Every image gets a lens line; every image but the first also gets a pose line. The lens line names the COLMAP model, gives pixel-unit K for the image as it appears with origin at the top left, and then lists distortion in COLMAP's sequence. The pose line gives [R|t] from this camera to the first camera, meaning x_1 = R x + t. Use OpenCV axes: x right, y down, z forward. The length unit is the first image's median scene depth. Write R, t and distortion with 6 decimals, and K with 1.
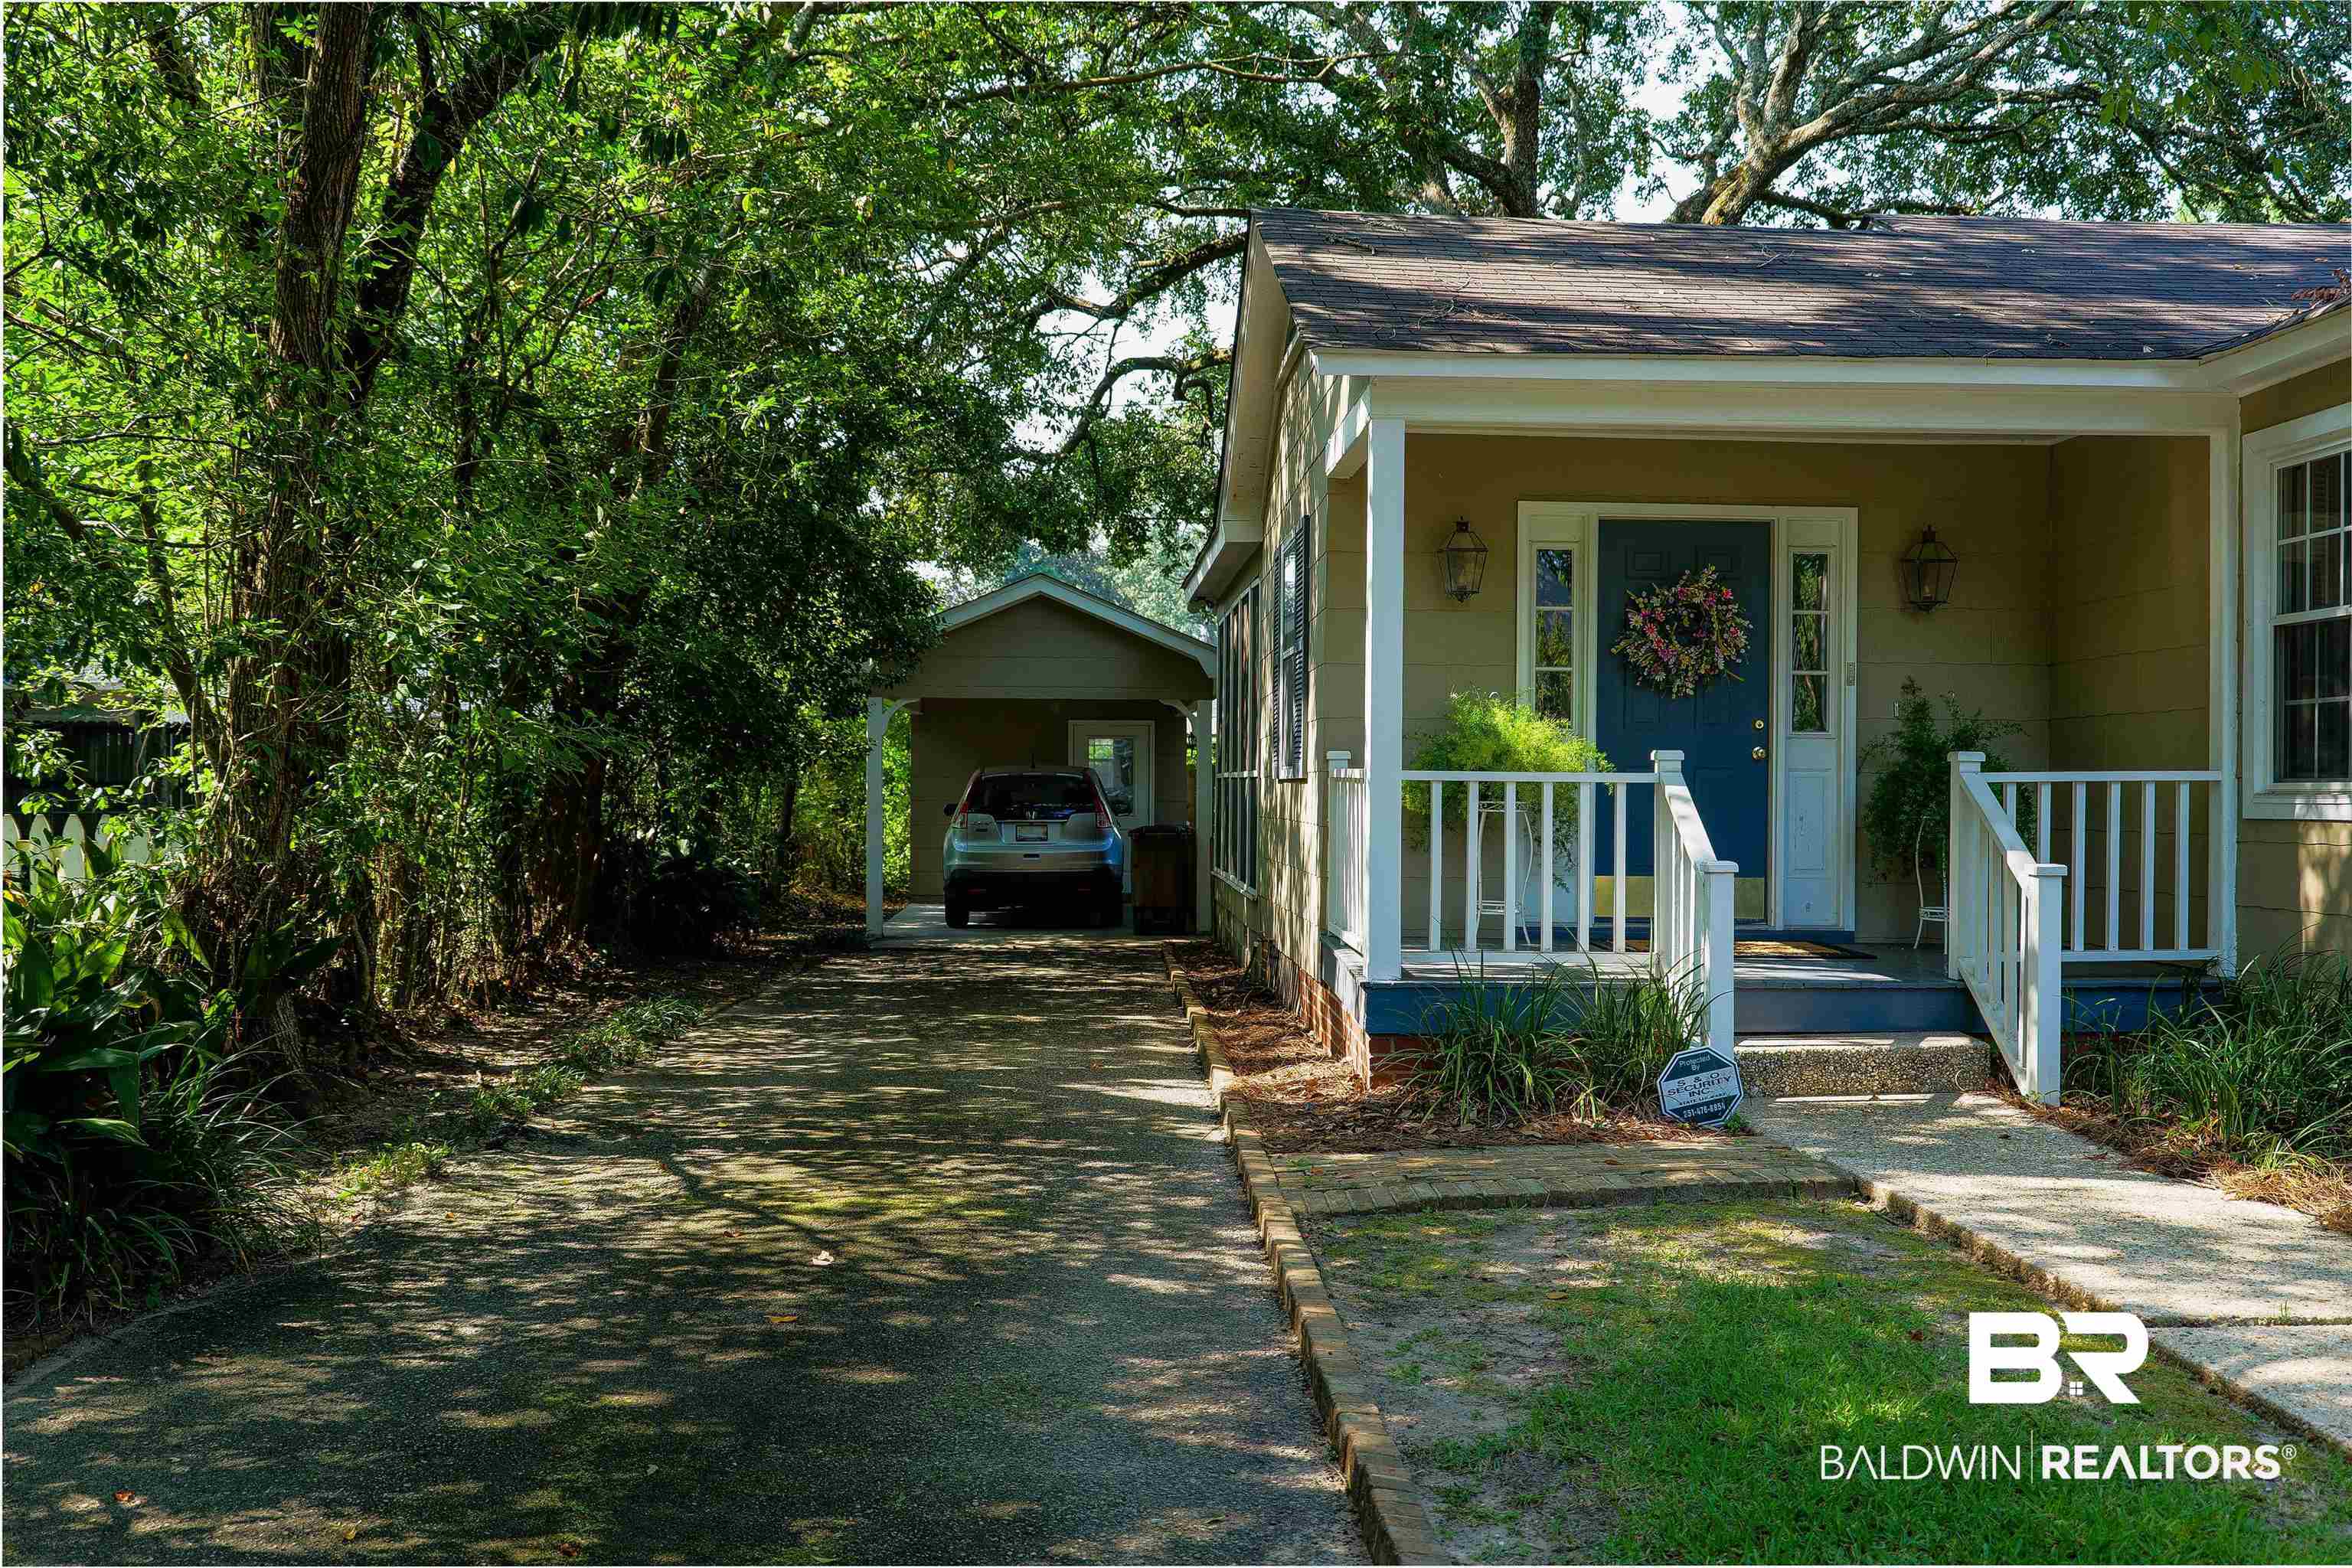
lens RADIAL K [[2222.0, 0, 1176.0], [0, 2222.0, 784.0], [0, 0, 1]] dist [0.003286, -0.003137]
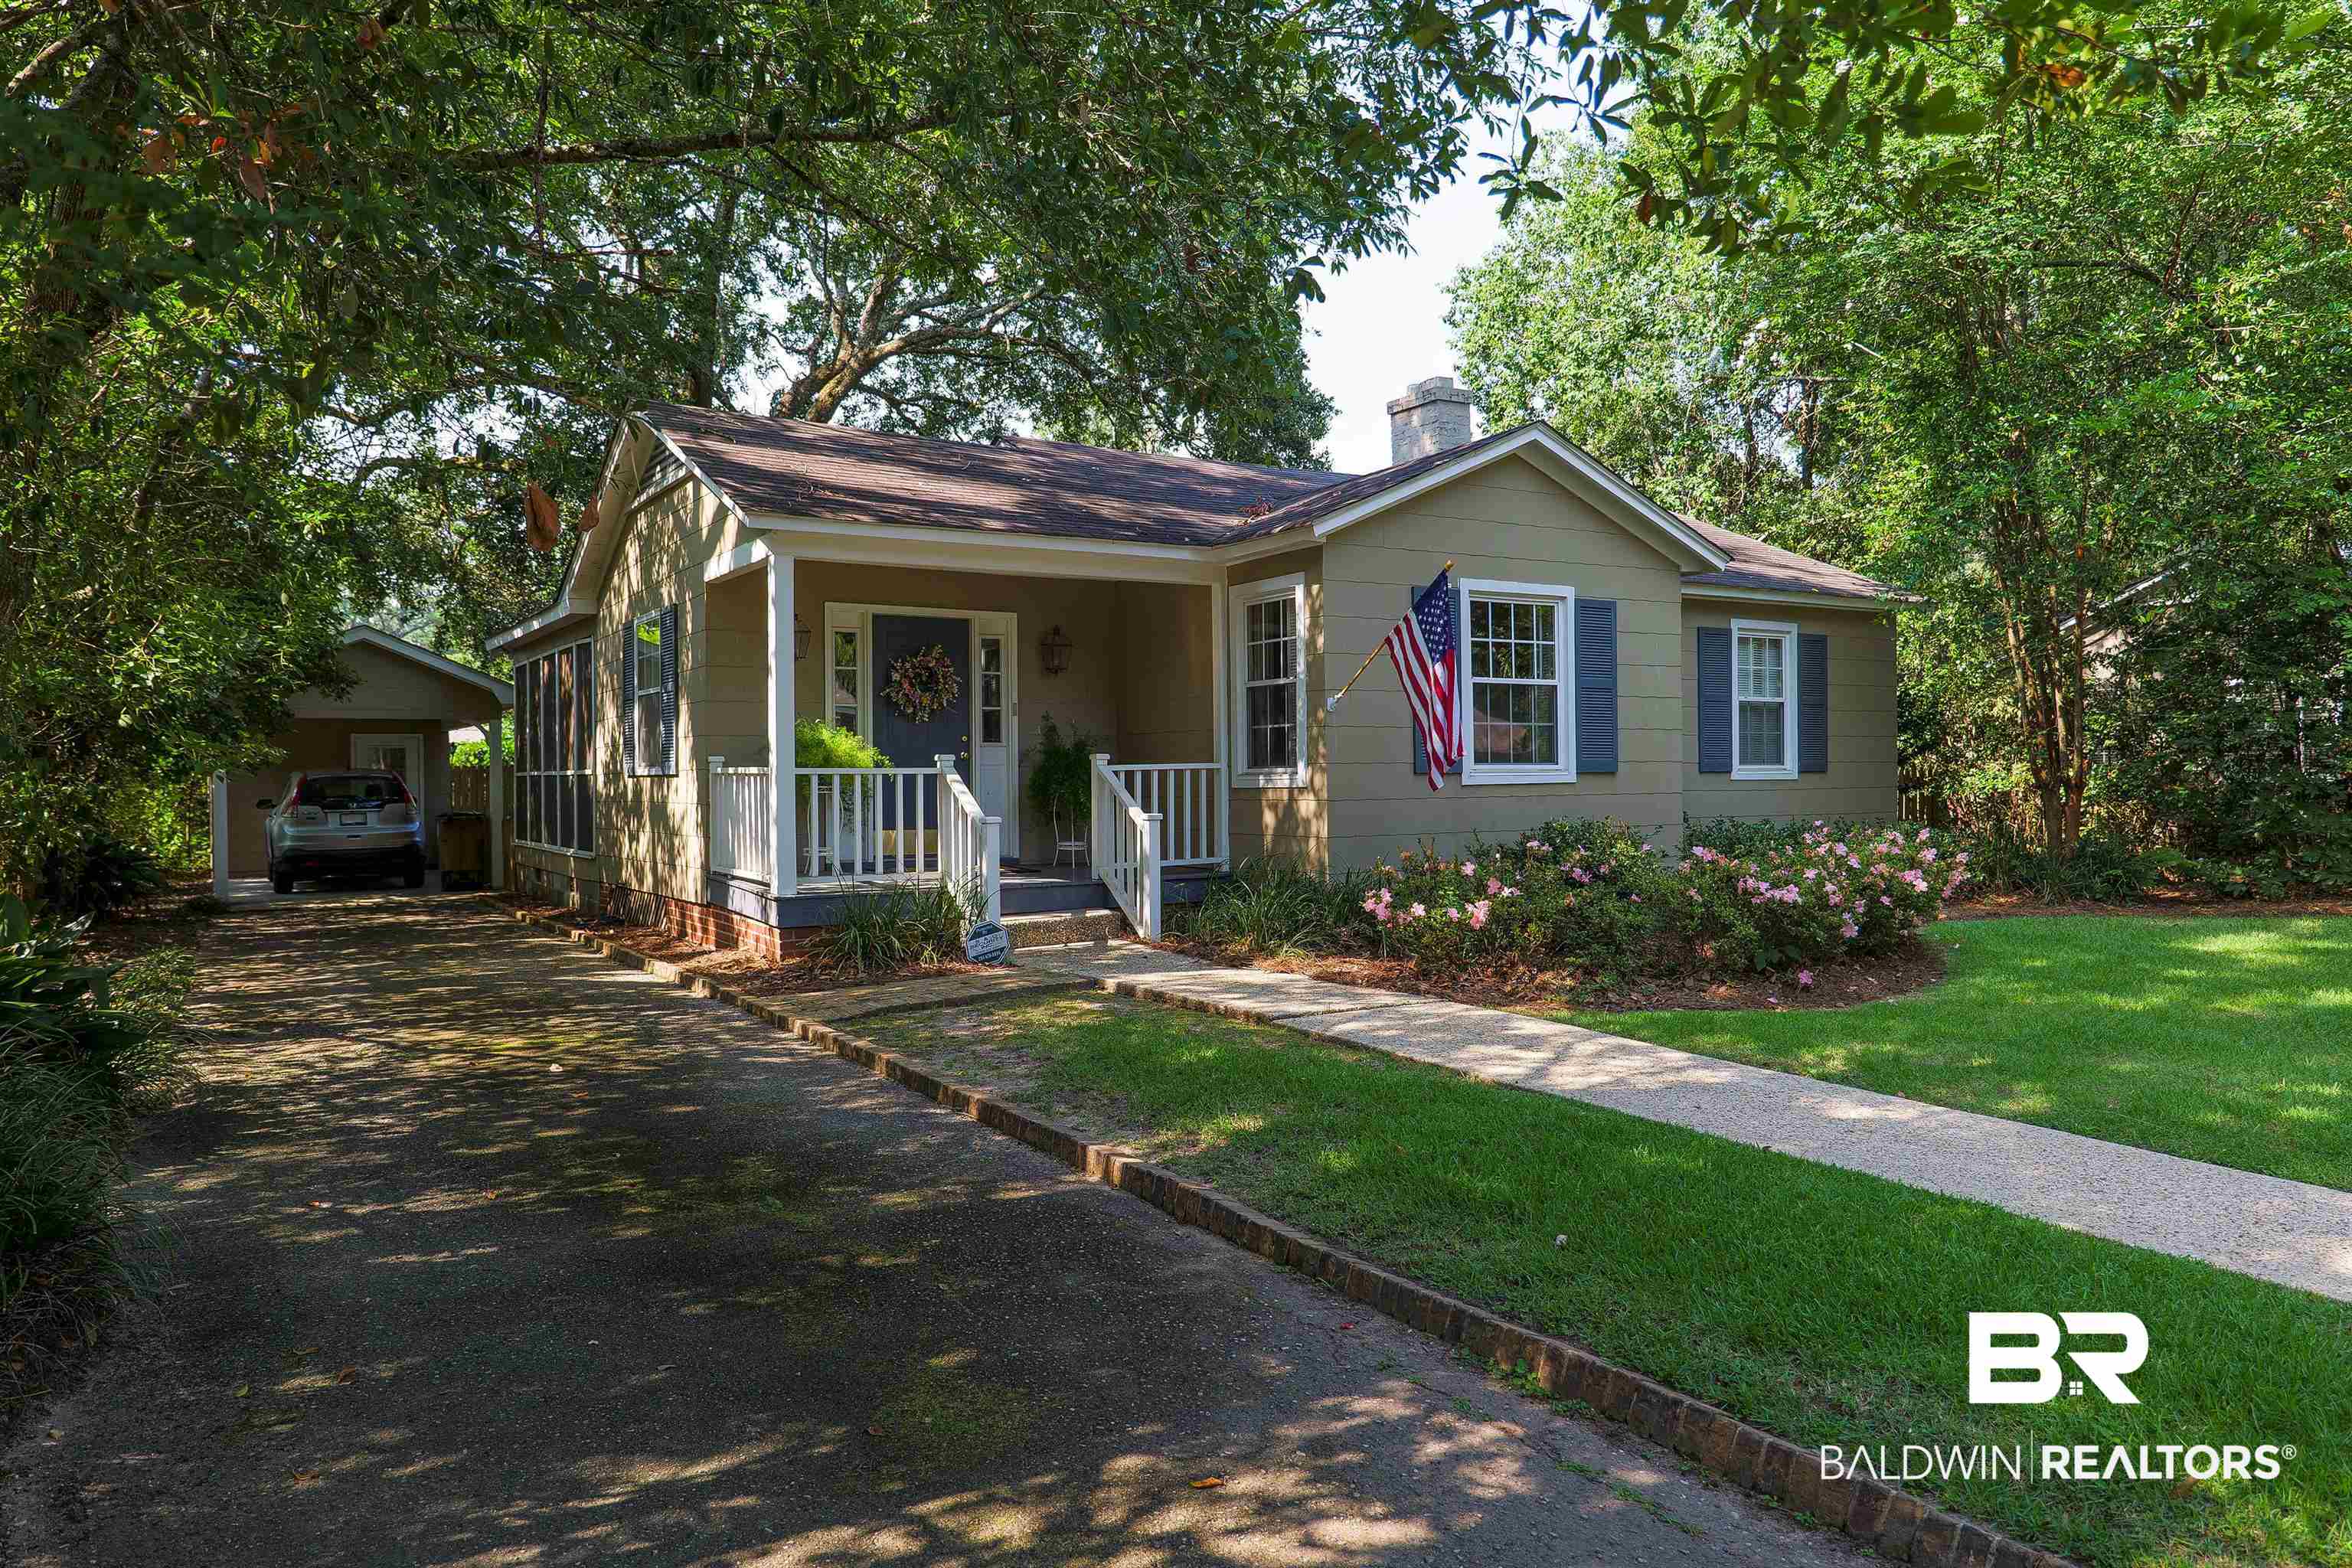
lens RADIAL K [[1590.8, 0, 1176.9], [0, 1590.8, 808.9], [0, 0, 1]] dist [-0.000023, -0.000494]
pose [[0.876615, -0.024719, 0.480556, -0.205215], [0.014852, 0.999594, 0.024325, -0.000252], [-0.480962, -0.014186, 0.876626, -0.163580]]
